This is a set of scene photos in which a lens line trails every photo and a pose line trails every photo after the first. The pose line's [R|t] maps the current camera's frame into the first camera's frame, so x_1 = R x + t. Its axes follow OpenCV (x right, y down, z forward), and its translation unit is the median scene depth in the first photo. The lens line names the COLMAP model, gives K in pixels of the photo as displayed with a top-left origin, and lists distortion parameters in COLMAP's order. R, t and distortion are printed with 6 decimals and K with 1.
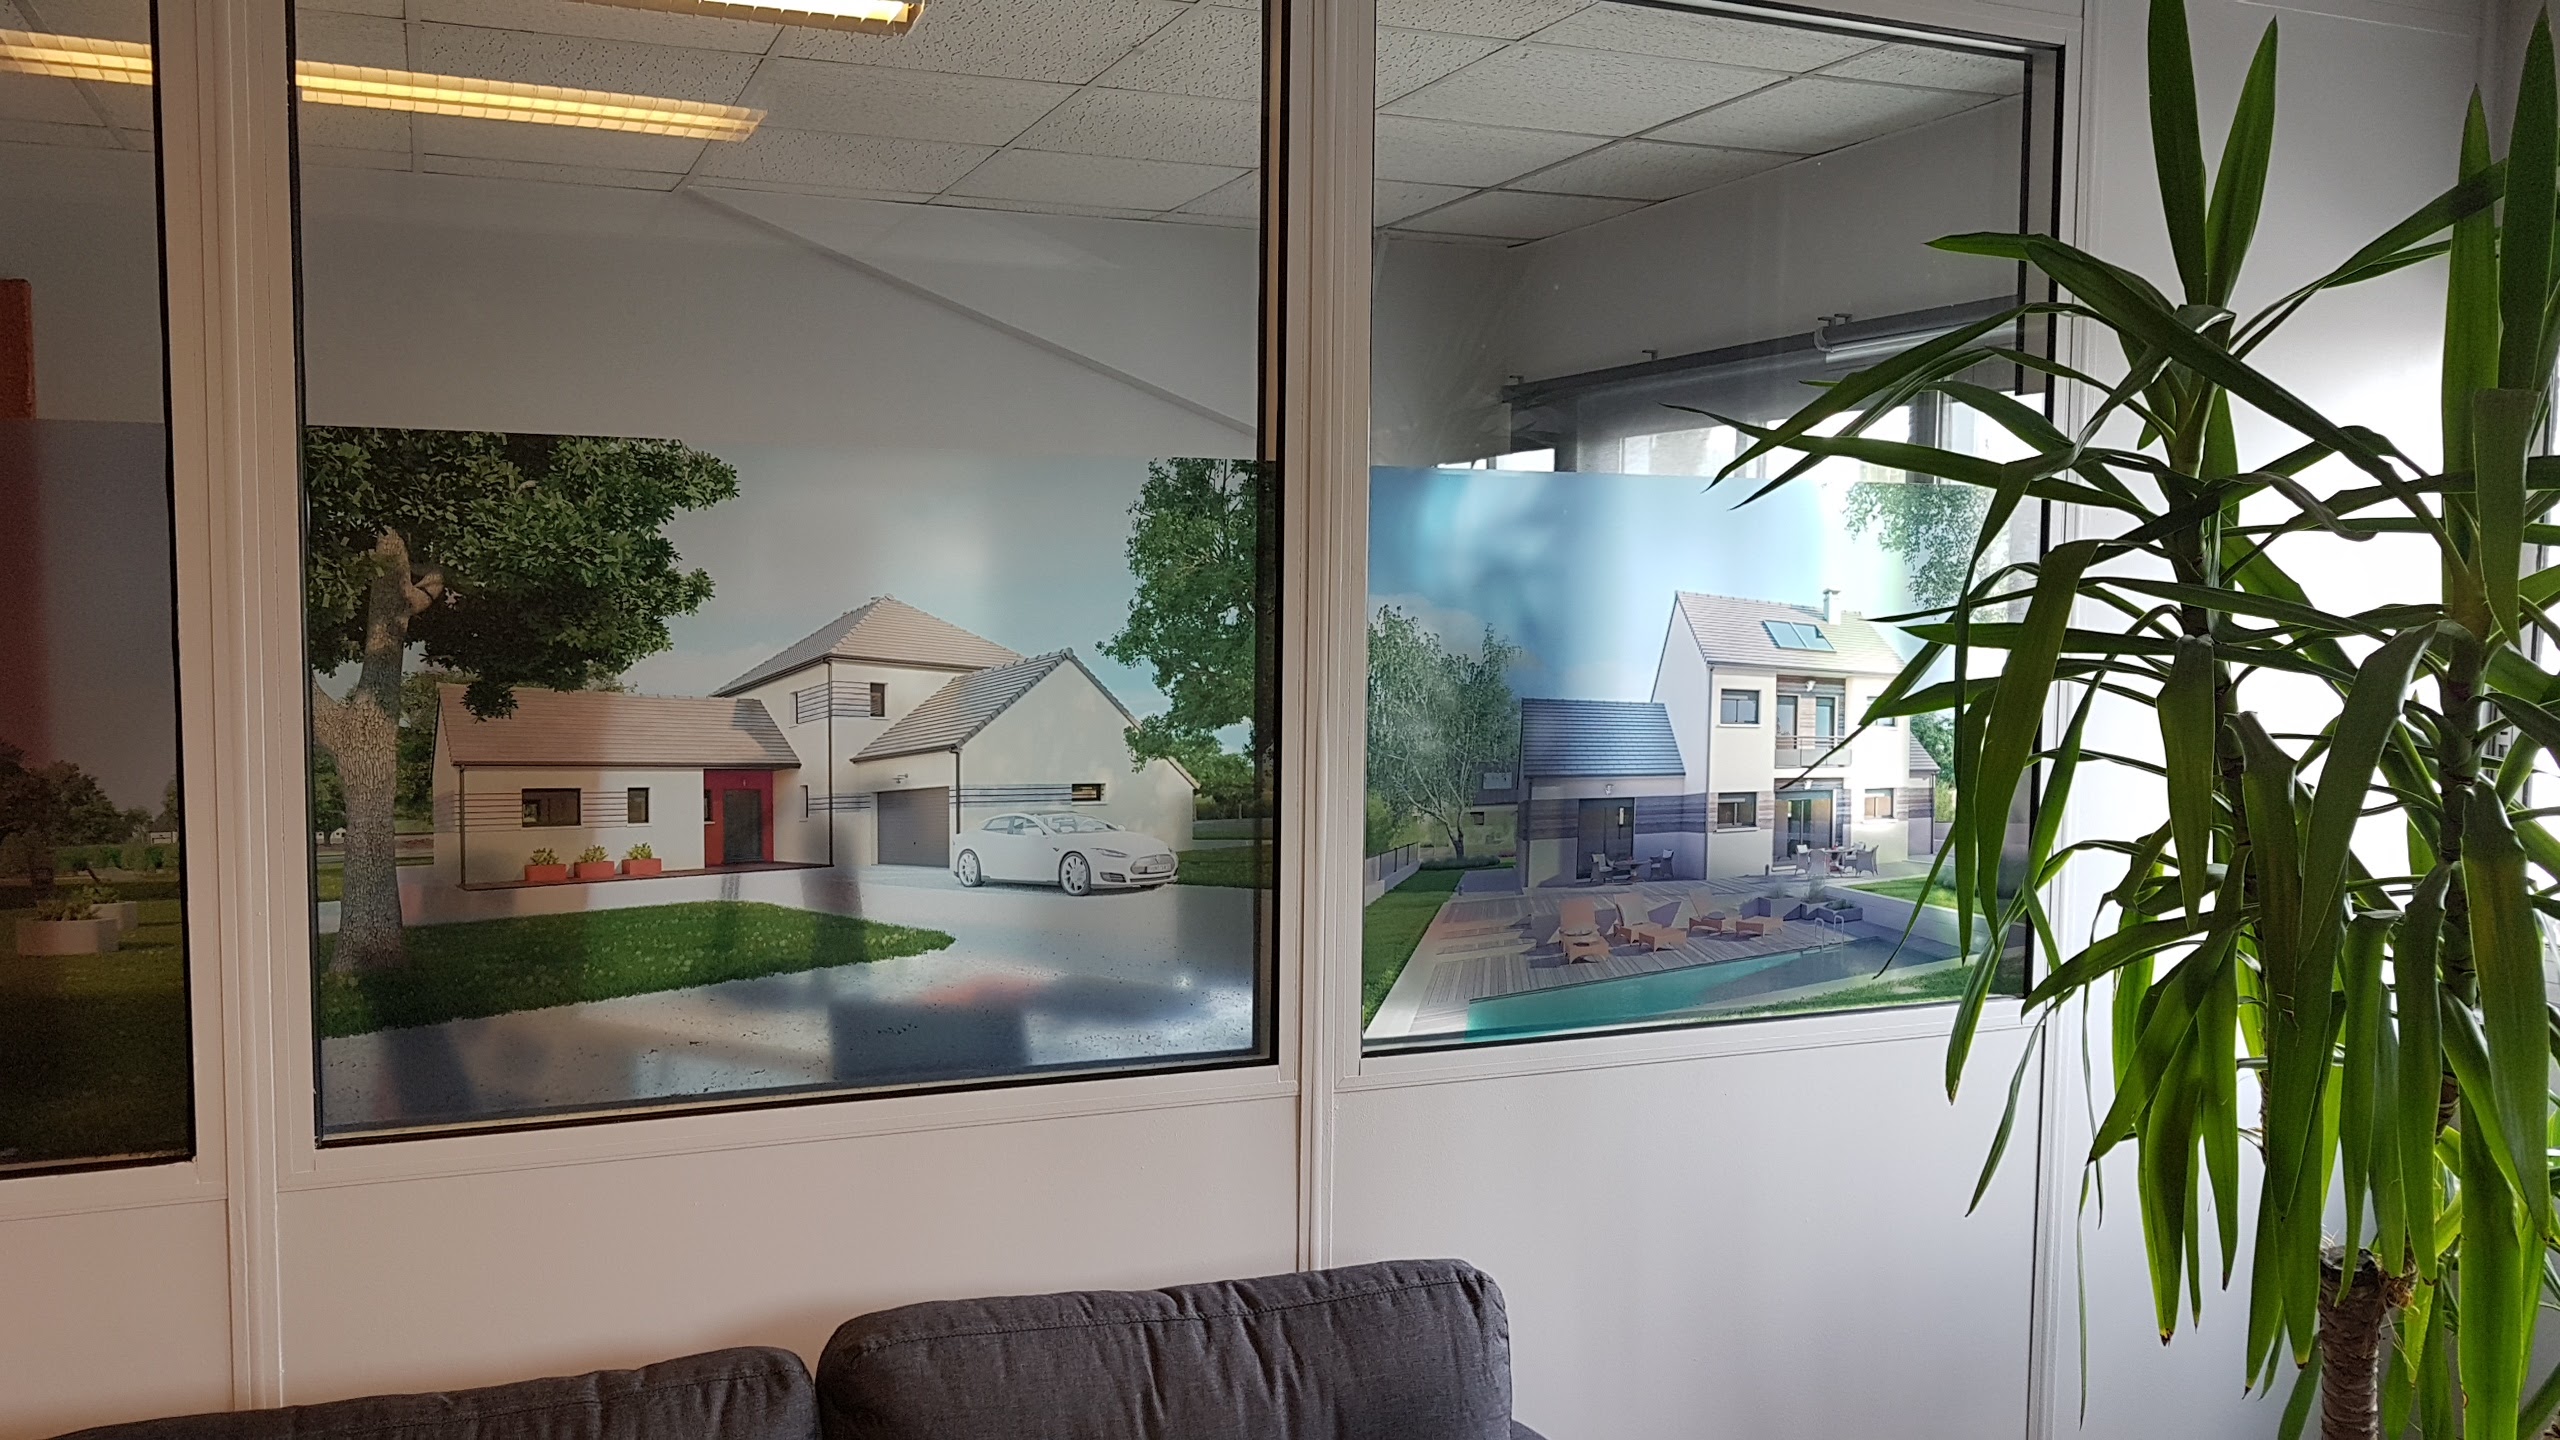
lens RADIAL K [[1970.0, 0, 1260.5], [0, 1970.0, 740.8], [0, 0, 1]] dist [0.007787, -0.000311]
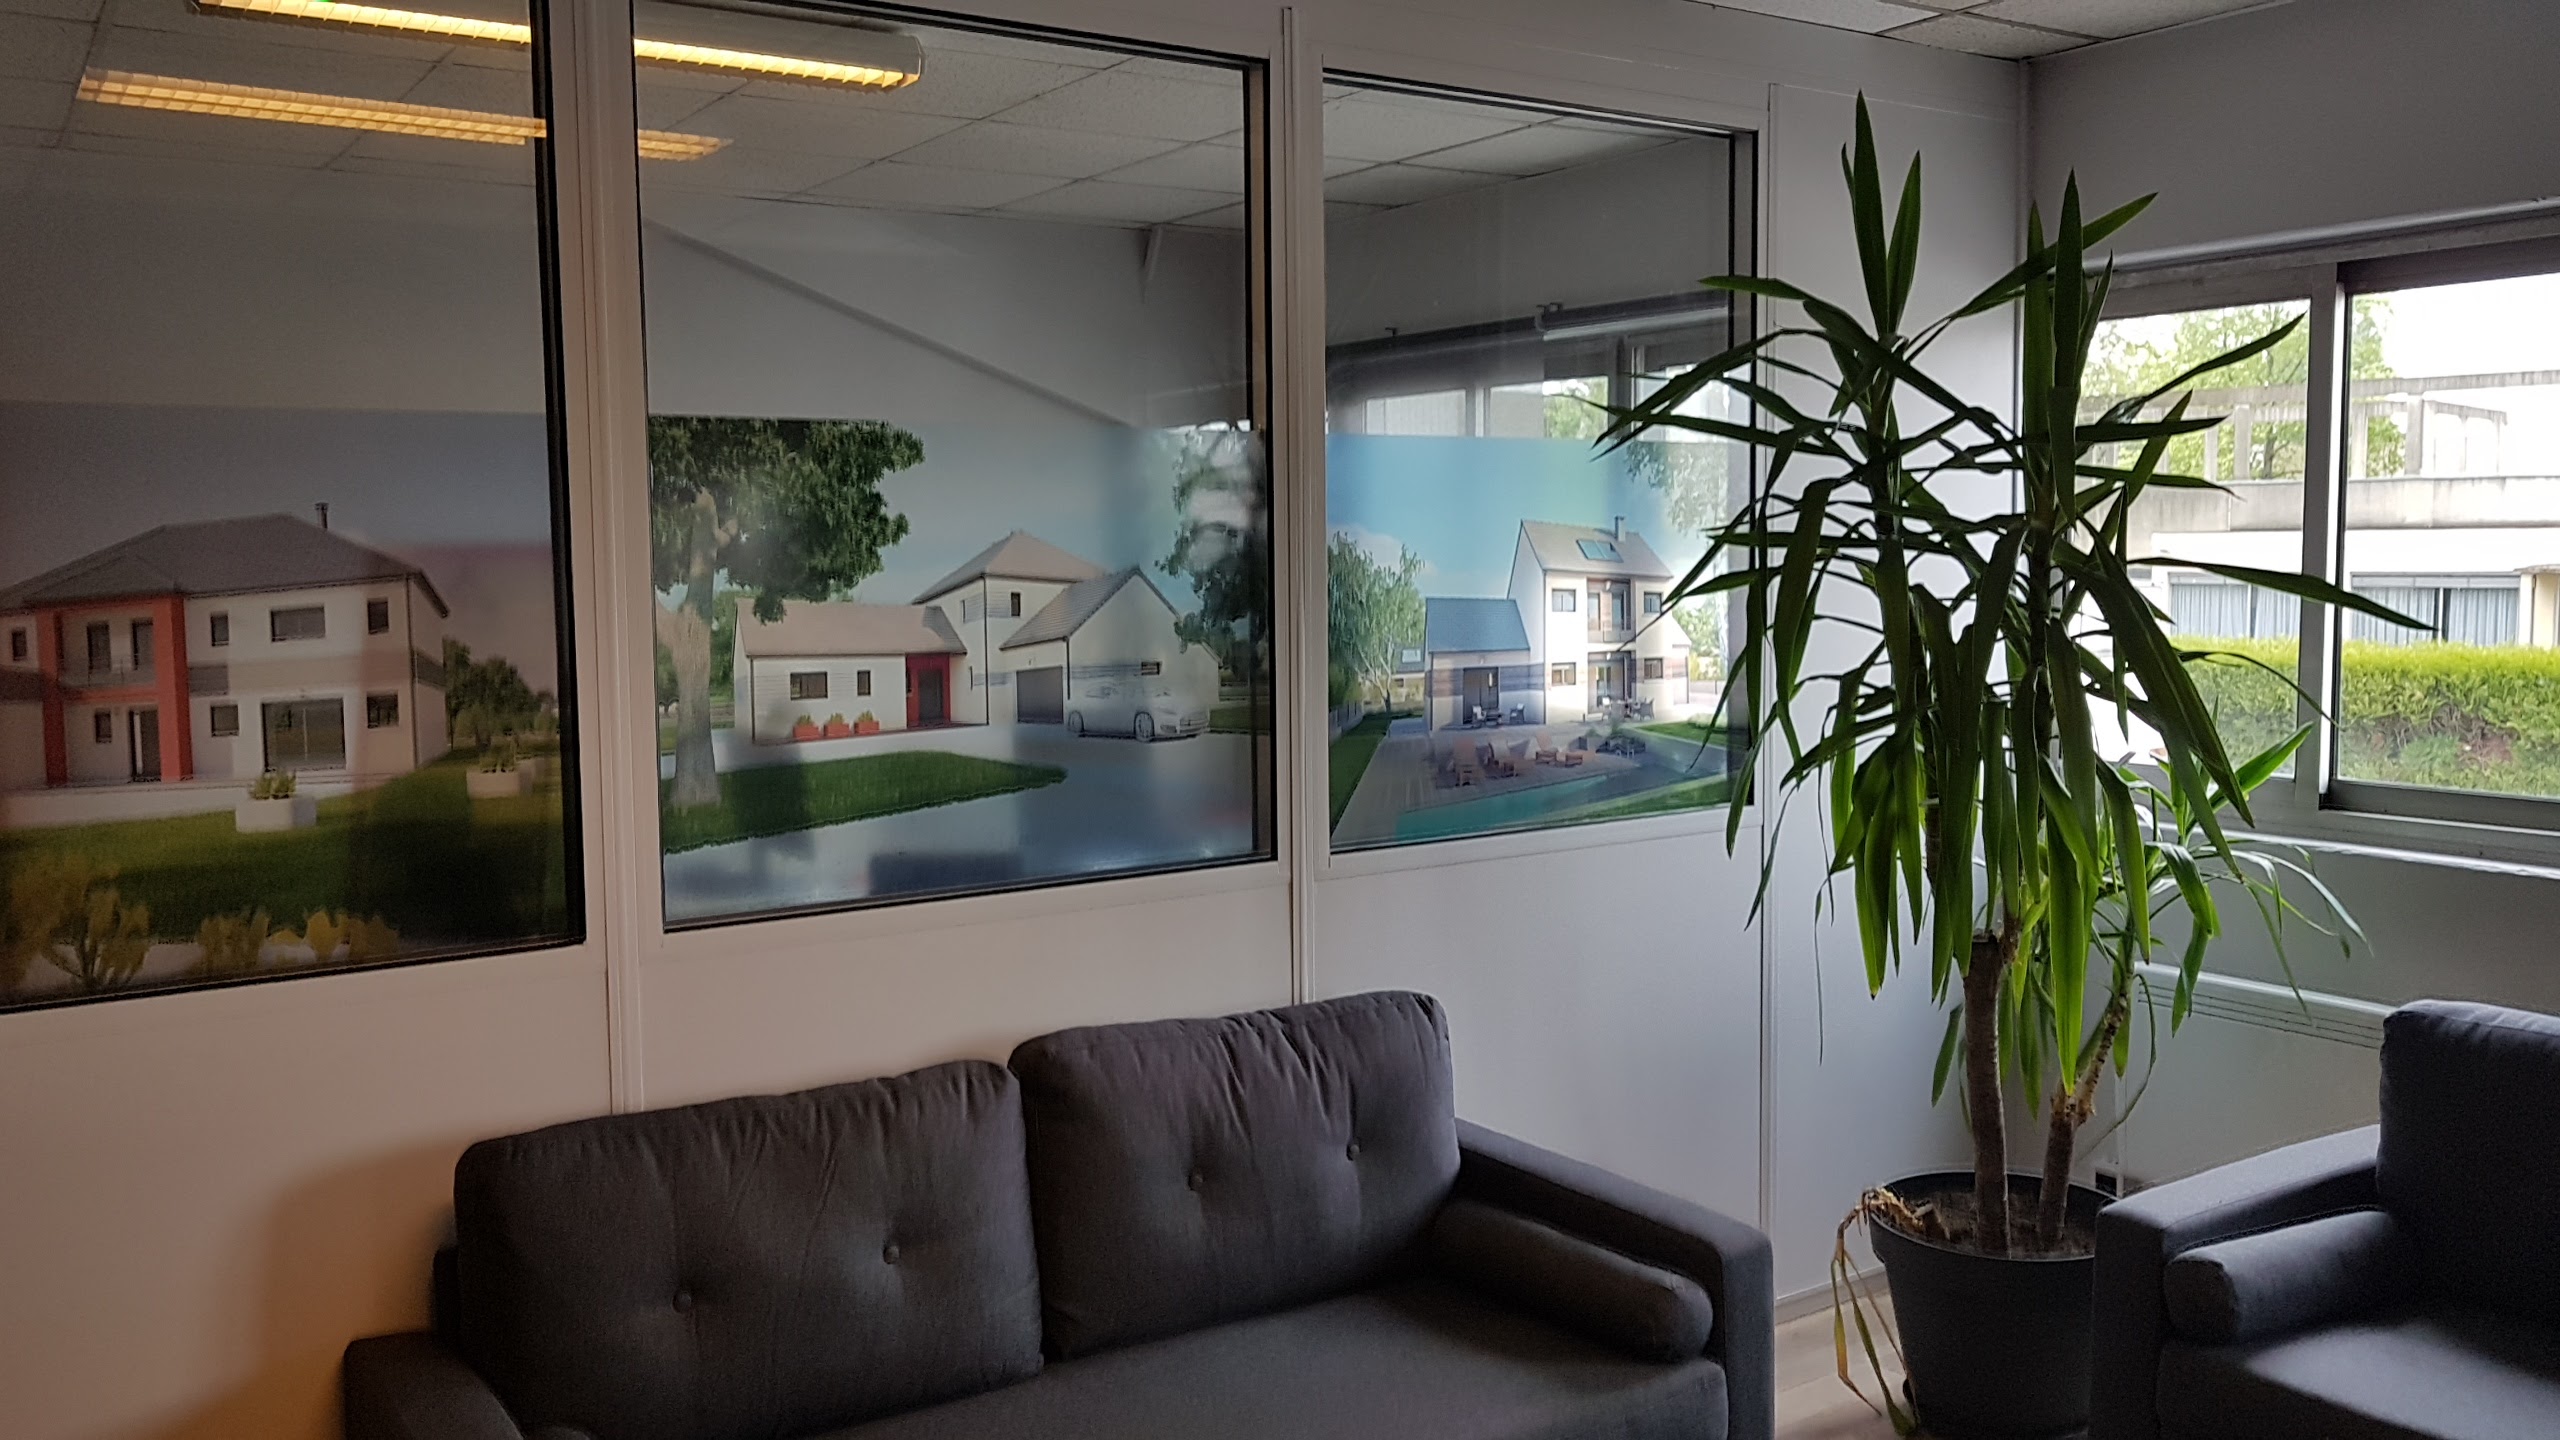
lens RADIAL K [[1988.4, 0, 1268.7], [0, 1988.4, 699.0], [0, 0, 1]] dist [0.004627, 0.005175]
pose [[0.978957, -0.037439, 0.200603, -0.318488], [0.036907, 0.999298, 0.006393, 0.046157], [-0.200702, 0.001146, 0.979652, -0.443629]]
